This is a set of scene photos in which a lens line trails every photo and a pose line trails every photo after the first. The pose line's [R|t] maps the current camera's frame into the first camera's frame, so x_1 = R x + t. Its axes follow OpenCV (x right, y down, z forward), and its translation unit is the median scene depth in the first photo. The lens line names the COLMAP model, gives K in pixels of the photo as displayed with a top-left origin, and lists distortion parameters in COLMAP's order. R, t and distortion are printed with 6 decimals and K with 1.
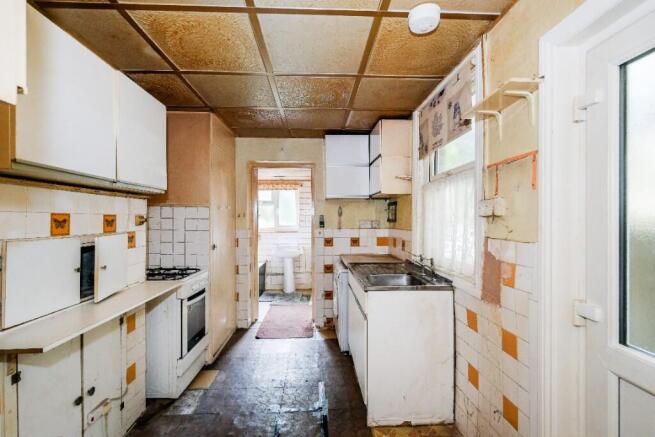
lens RADIAL K [[301.1, 0, 328.5], [0, 301.1, 213.9], [0, 0, 1]] dist [-0.000743, 0.000001]
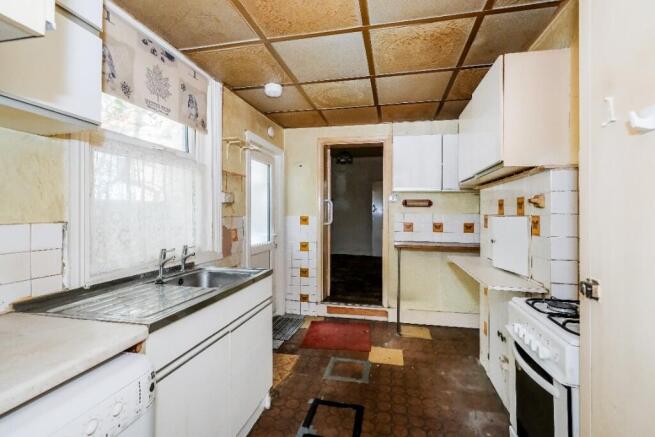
lens RADIAL K [[301.1, 0, 328.5], [0, 301.1, 213.9], [0, 0, 1]] dist [-0.000743, 0.000001]
pose [[-0.966969, 0.001077, 0.254892, -0.400382], [-0.001644, 0.999944, -0.010459, 0.079819], [-0.254889, -0.010533, -0.966913, 2.418037]]
